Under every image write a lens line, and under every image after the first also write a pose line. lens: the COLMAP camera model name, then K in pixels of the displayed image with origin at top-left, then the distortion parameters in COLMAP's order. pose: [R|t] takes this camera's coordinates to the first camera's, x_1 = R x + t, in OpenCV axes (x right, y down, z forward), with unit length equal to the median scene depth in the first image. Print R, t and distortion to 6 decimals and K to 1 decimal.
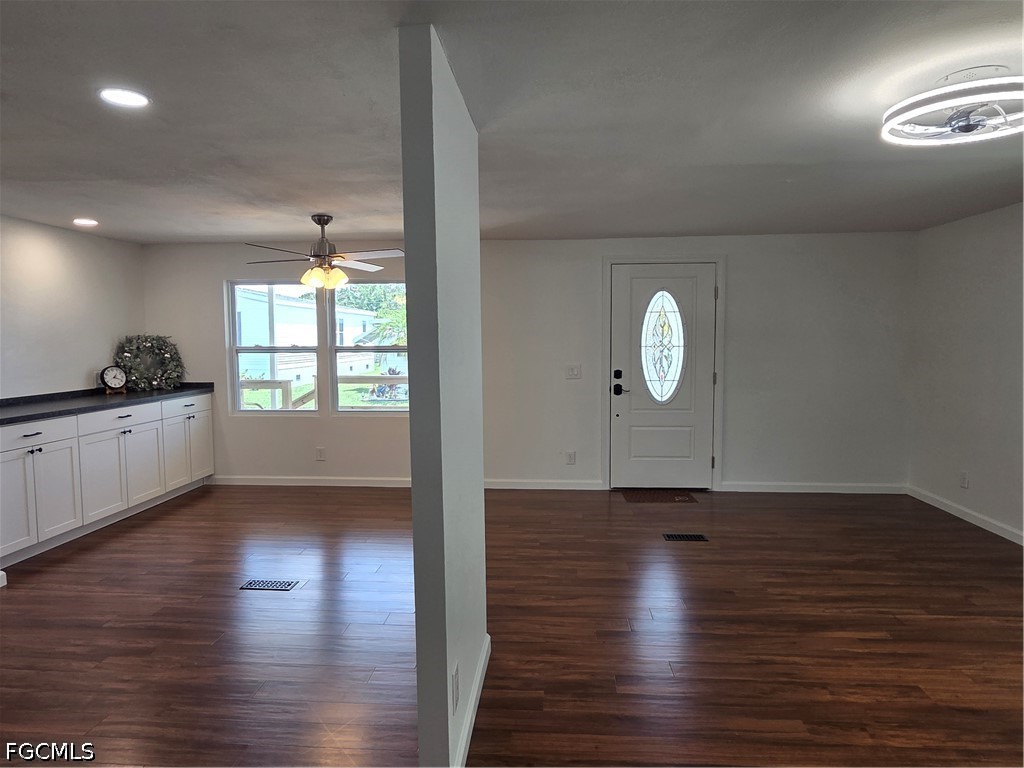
lens RADIAL K [[629.6, 0, 511.2], [0, 629.6, 382.4], [0, 0, 1]] dist [0.002473, -0.004527]
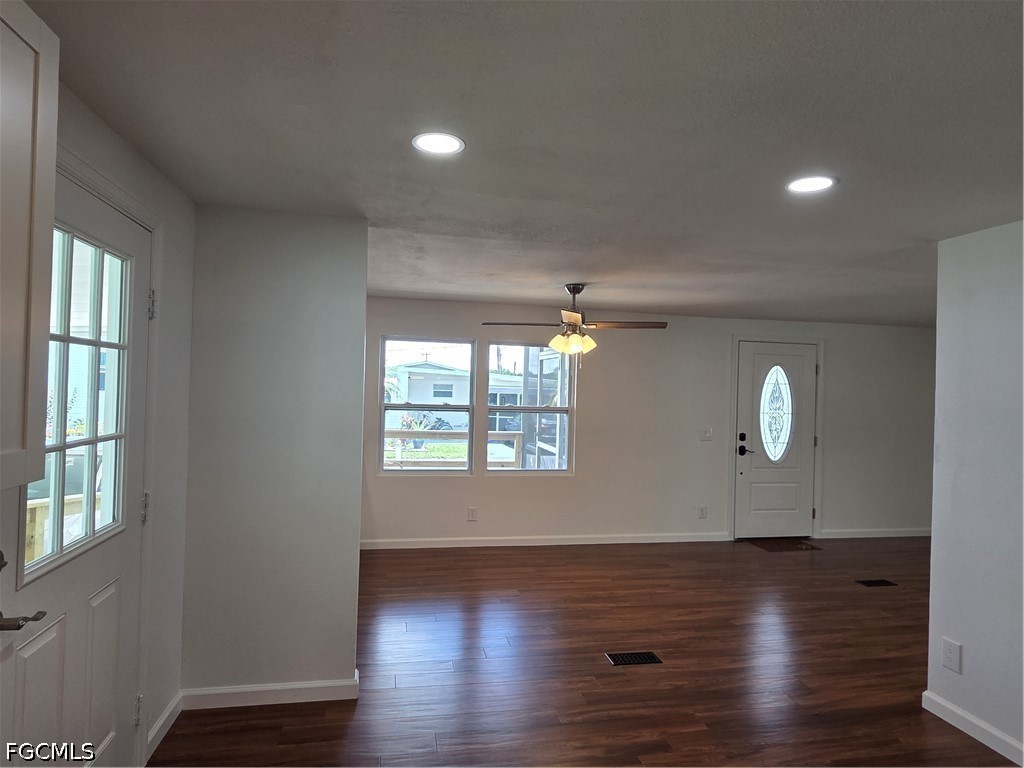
lens RADIAL K [[582.3, 0, 508.0], [0, 582.3, 387.8], [0, 0, 1]] dist [-0.000193, -0.001394]
pose [[0.964937, 0.032096, 0.260514, -0.519535], [-0.013155, 0.997162, -0.074127, -0.018092], [-0.262153, 0.068101, 0.962620, 0.094754]]
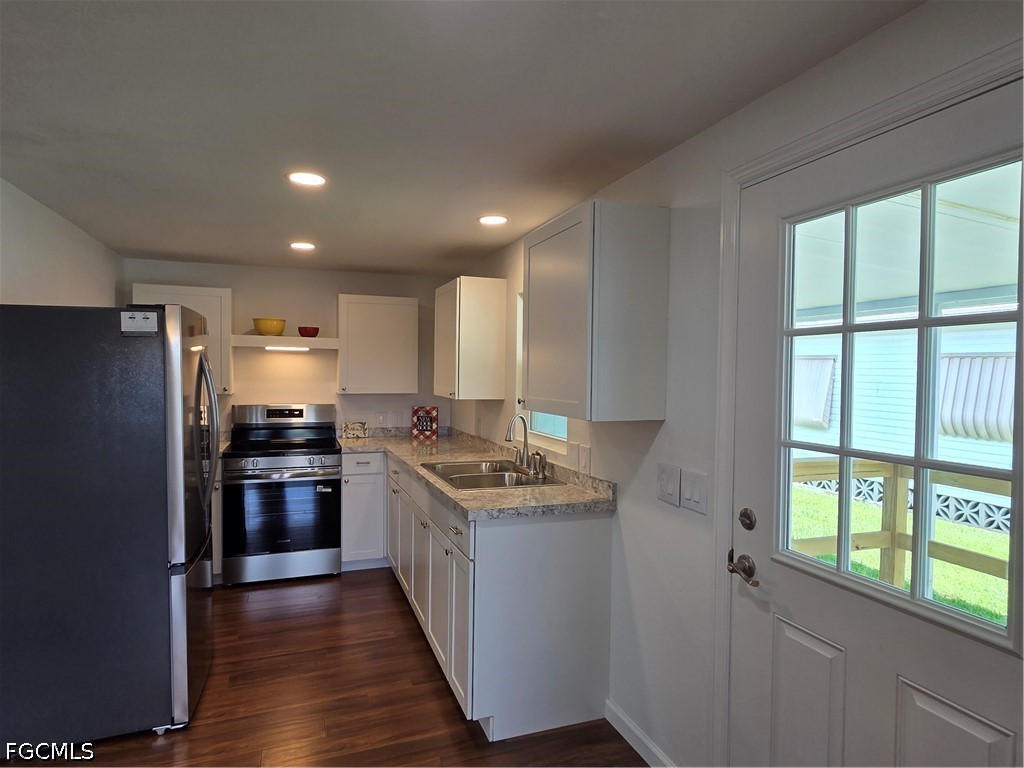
lens RADIAL K [[582.3, 0, 508.0], [0, 582.3, 387.8], [0, 0, 1]] dist [-0.000193, -0.001394]
pose [[-0.911560, 0.002420, -0.411160, -0.422684], [-0.040322, 0.994637, 0.095248, -0.052989], [0.409186, 0.103403, -0.906573, 0.596424]]
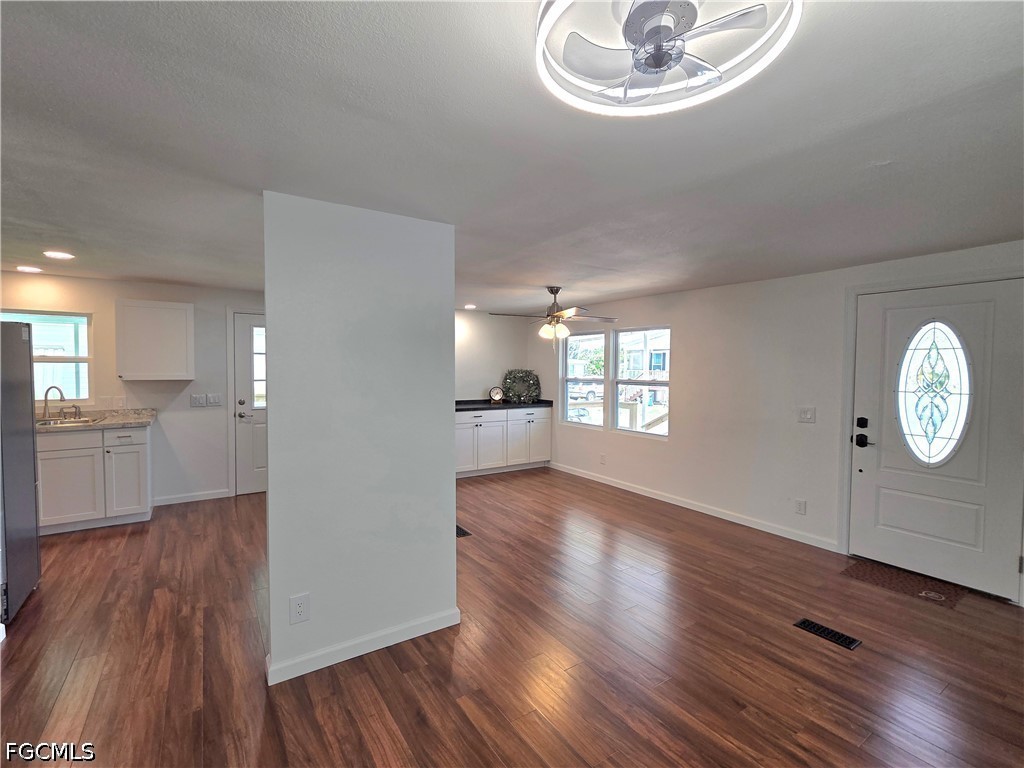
lens RADIAL K [[464.1, 0, 512.0], [0, 464.1, 384.0], [0, 0, 1]] dist [-0.002217, 0.000301]
pose [[0.610795, 0.038645, -0.790845, 0.377949], [-0.069742, 0.997552, -0.005118, -0.029096], [0.788711, 0.058281, 0.611995, 0.240000]]
